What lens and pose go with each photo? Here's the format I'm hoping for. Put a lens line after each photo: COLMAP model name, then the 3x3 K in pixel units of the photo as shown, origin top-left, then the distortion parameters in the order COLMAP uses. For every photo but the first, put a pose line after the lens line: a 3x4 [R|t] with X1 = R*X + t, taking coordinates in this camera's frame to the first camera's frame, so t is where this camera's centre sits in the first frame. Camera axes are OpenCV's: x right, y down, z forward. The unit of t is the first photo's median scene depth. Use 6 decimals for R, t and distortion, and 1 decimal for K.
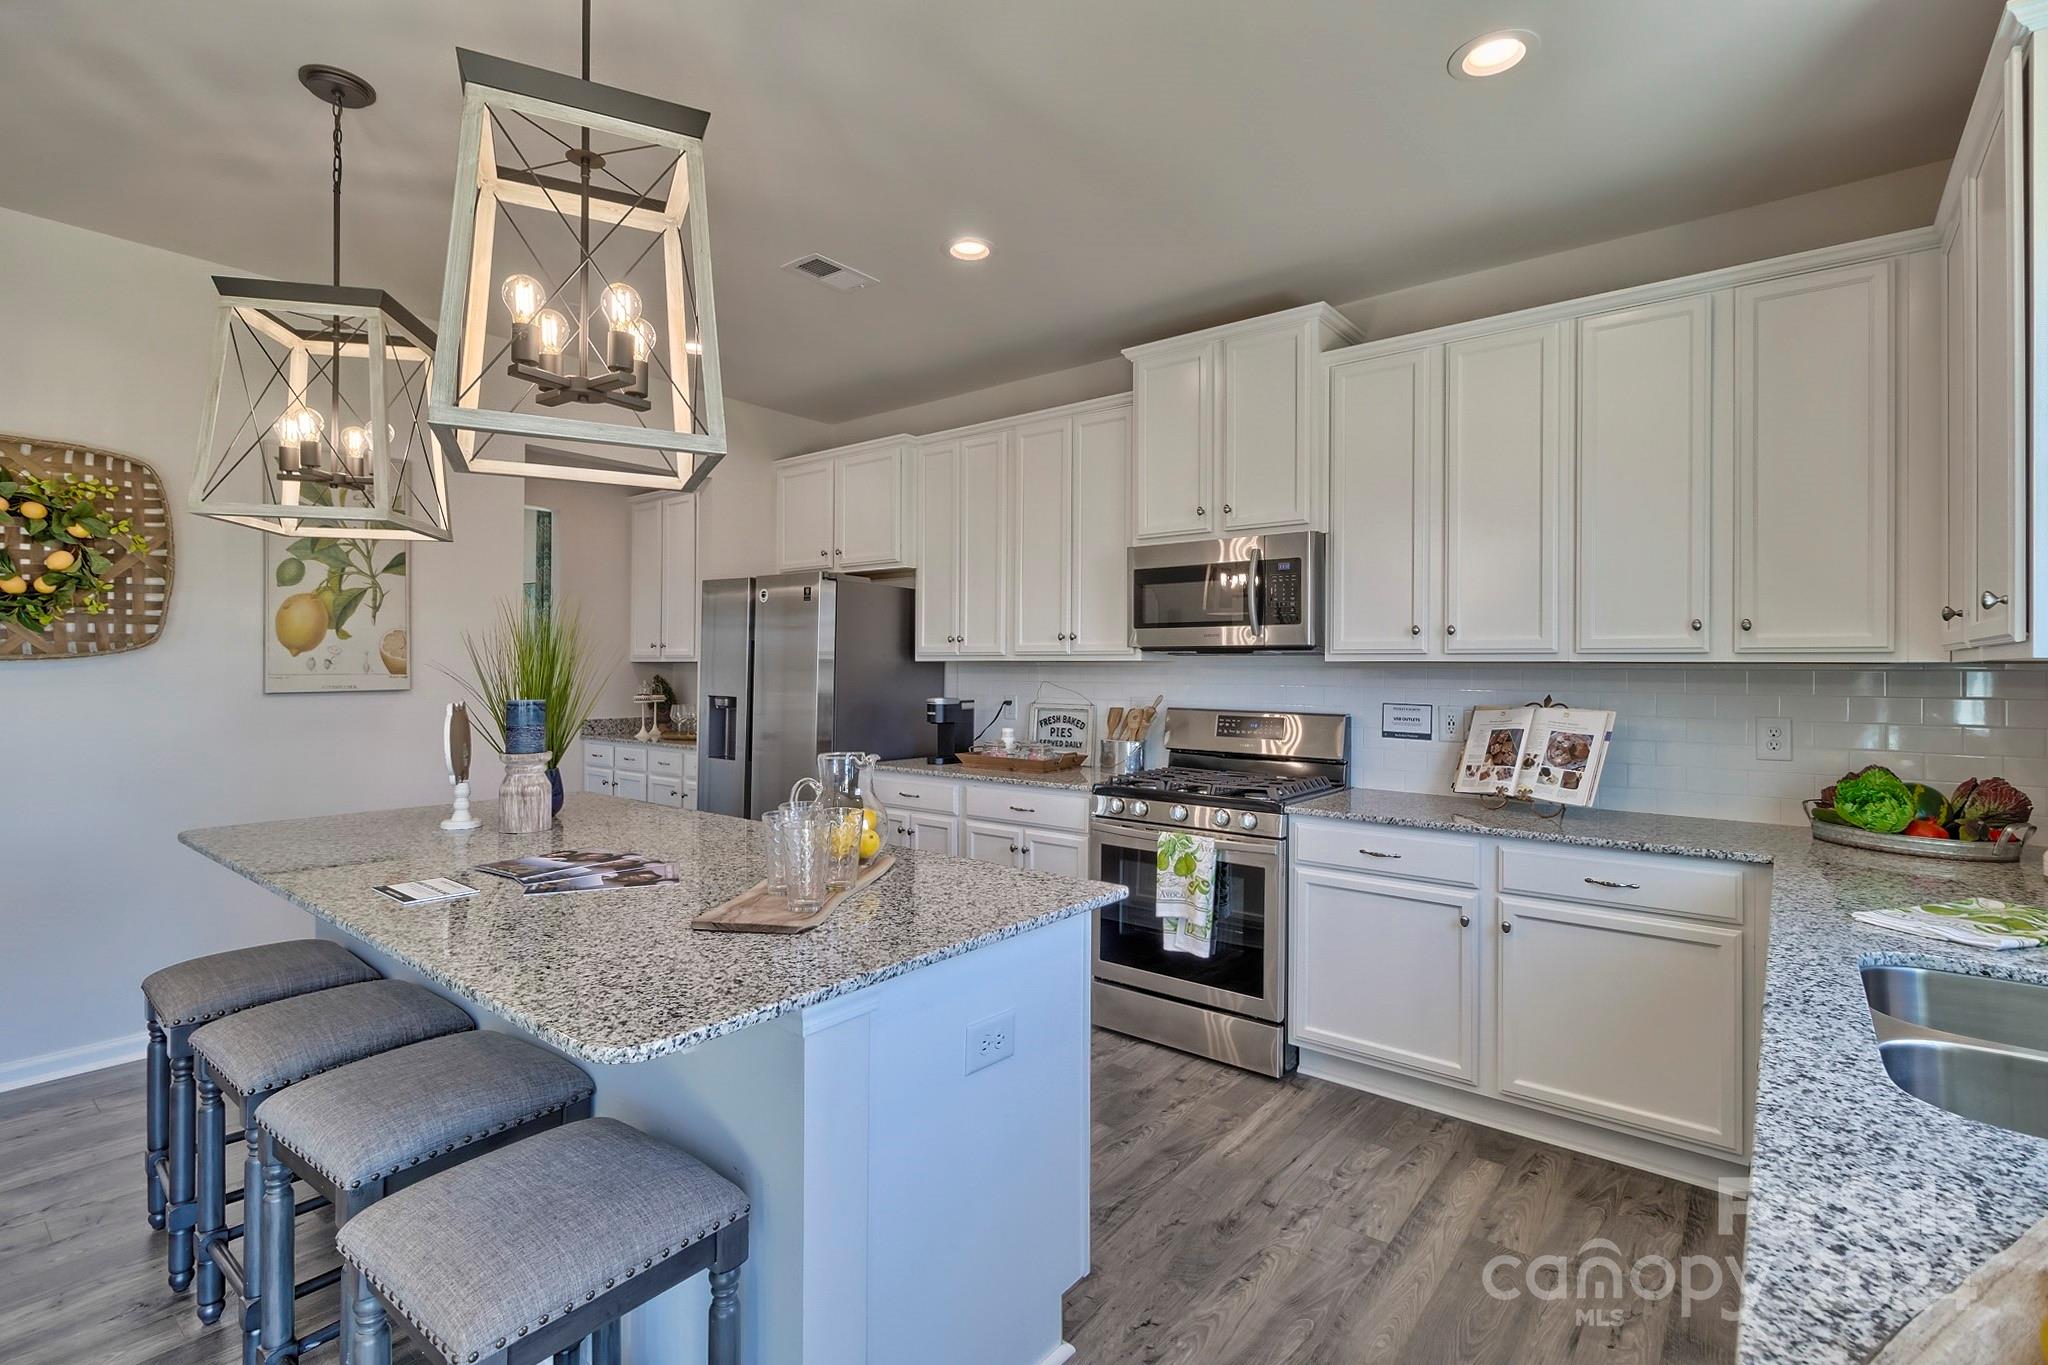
lens RADIAL K [[943.7, 0, 1039.1], [0, 943.7, 668.4], [0, 0, 1]] dist [-0.004713, -0.001257]
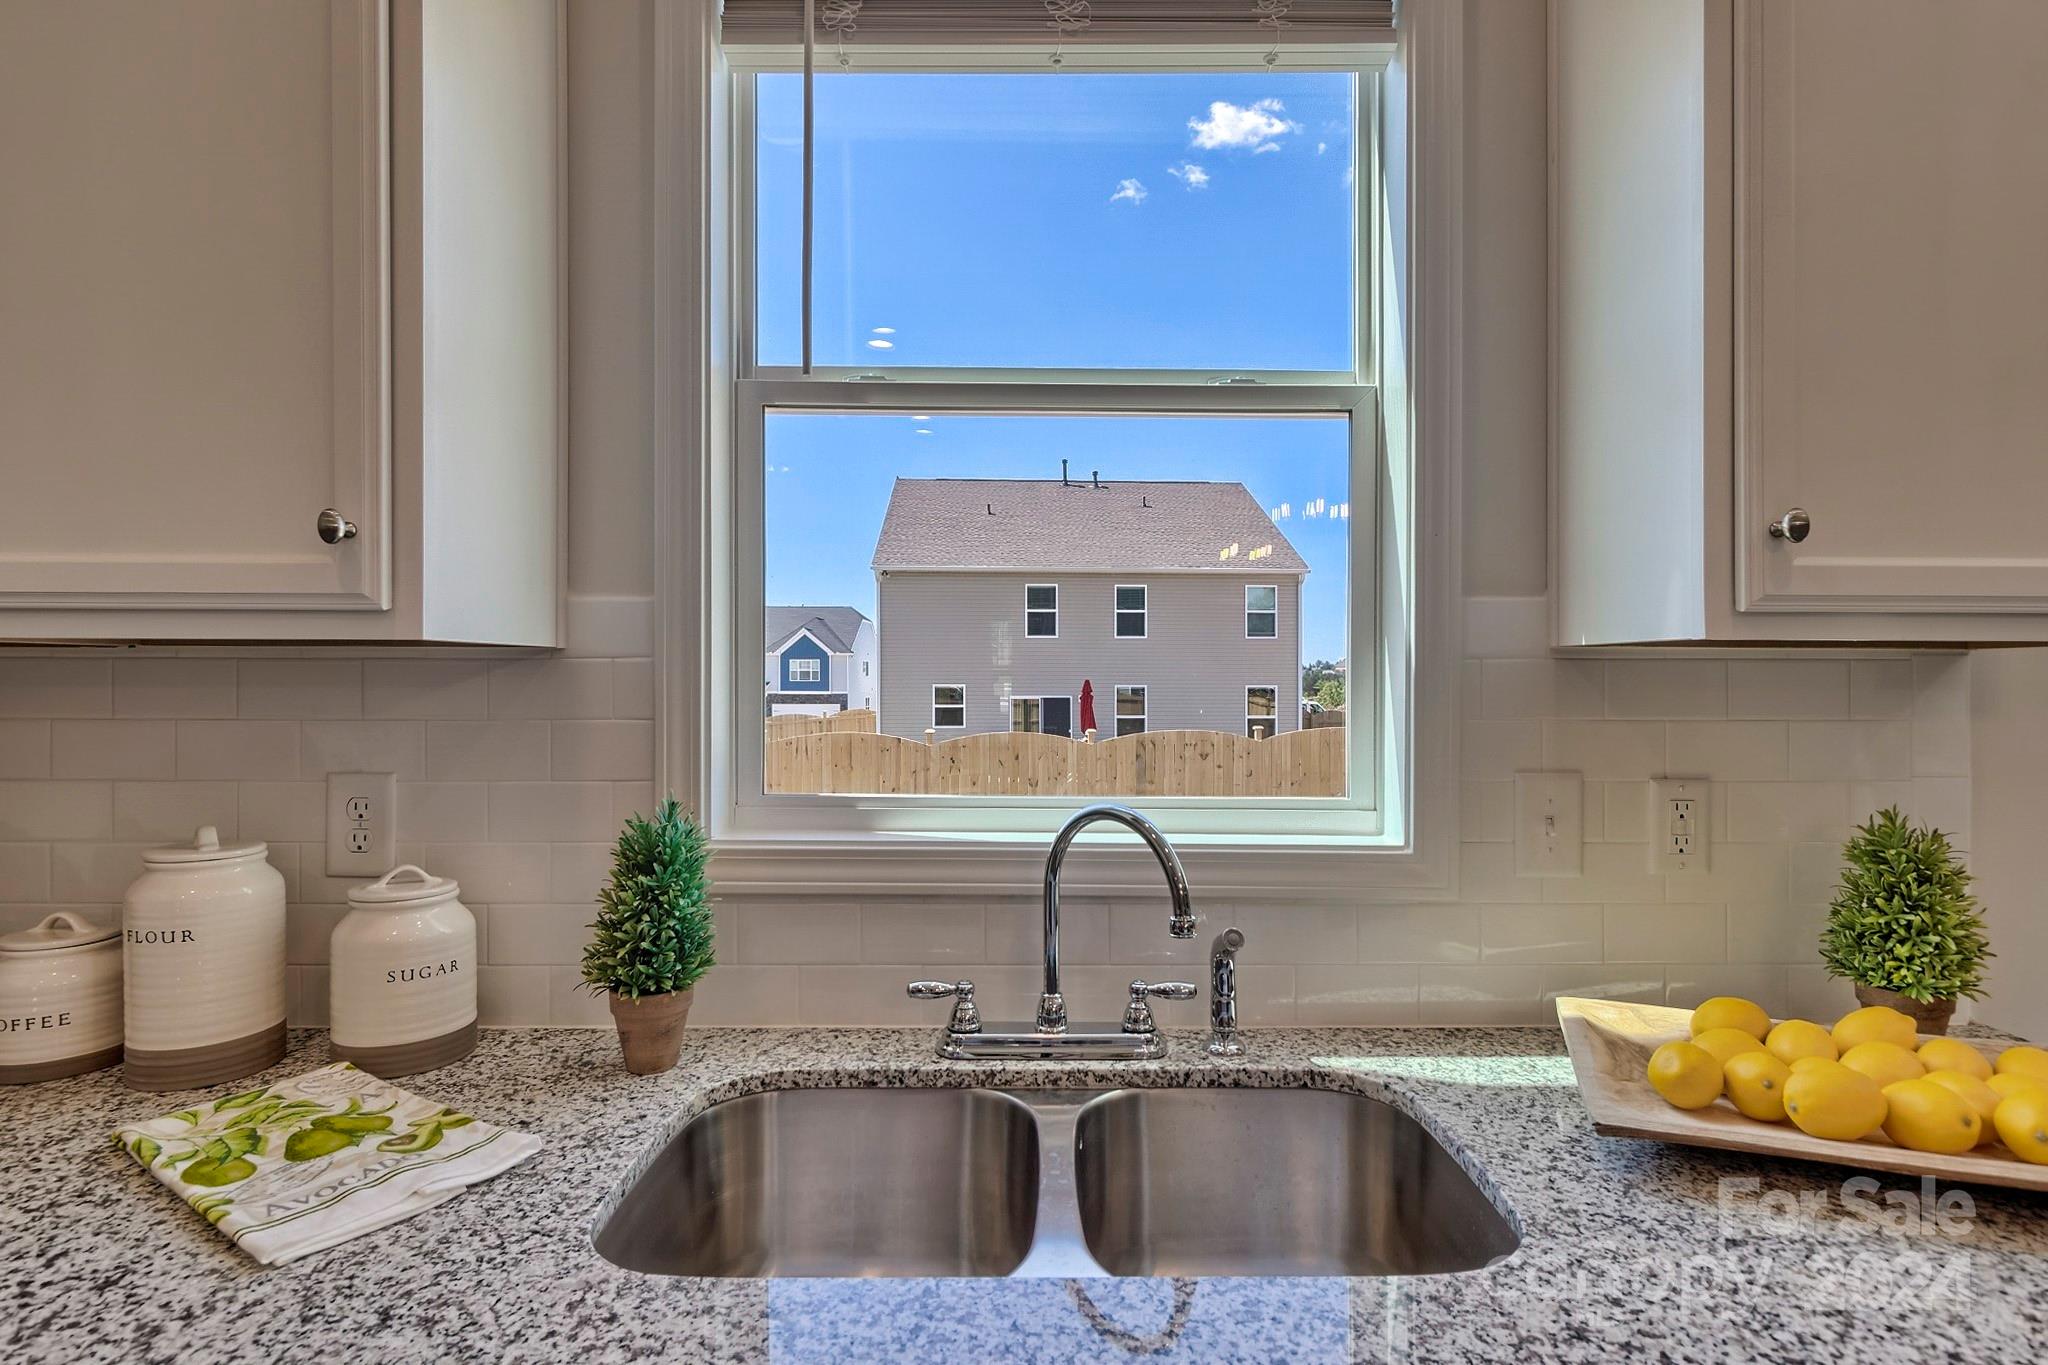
lens RADIAL K [[1031.6, 0, 1036.3], [0, 1031.6, 687.1], [0, 0, 1]] dist [0.001088, -0.000394]
pose [[-0.624389, -0.010142, 0.781048, 0.160461], [-0.009358, 0.999941, 0.005503, 0.004640], [-0.781058, -0.003873, -0.624447, 0.524235]]
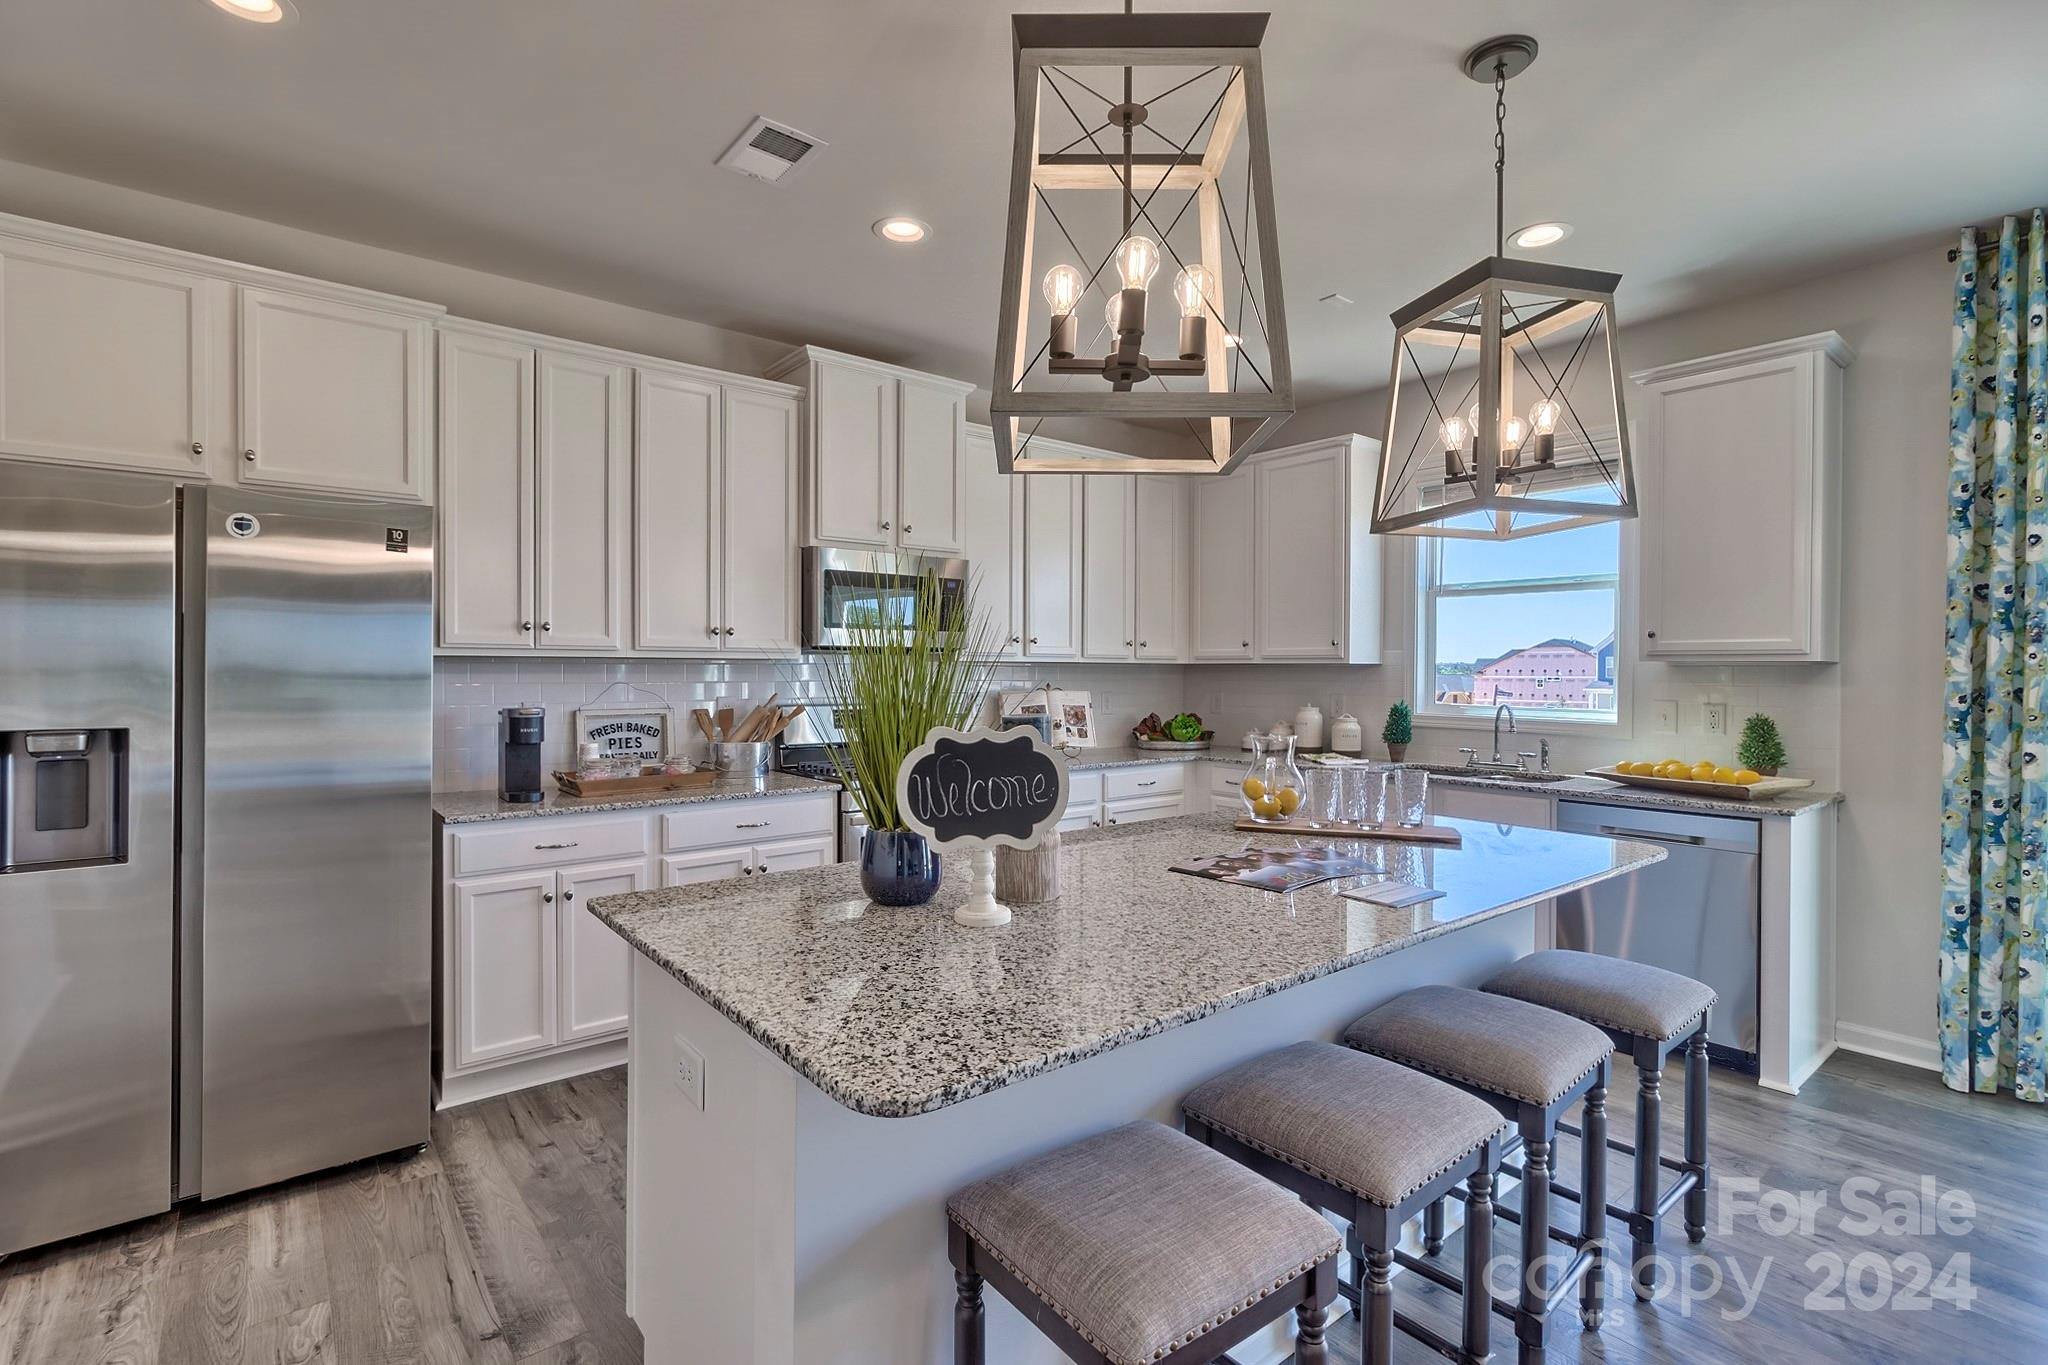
lens RADIAL K [[943.7, 0, 1015.8], [0, 943.7, 676.5], [0, 0, 1]] dist [-0.004713, -0.001257]
pose [[0.224502, -0.014887, 0.974360, -0.952805], [-0.003878, 0.999862, 0.016170, -0.007534], [-0.974466, -0.007409, 0.224414, 0.642421]]
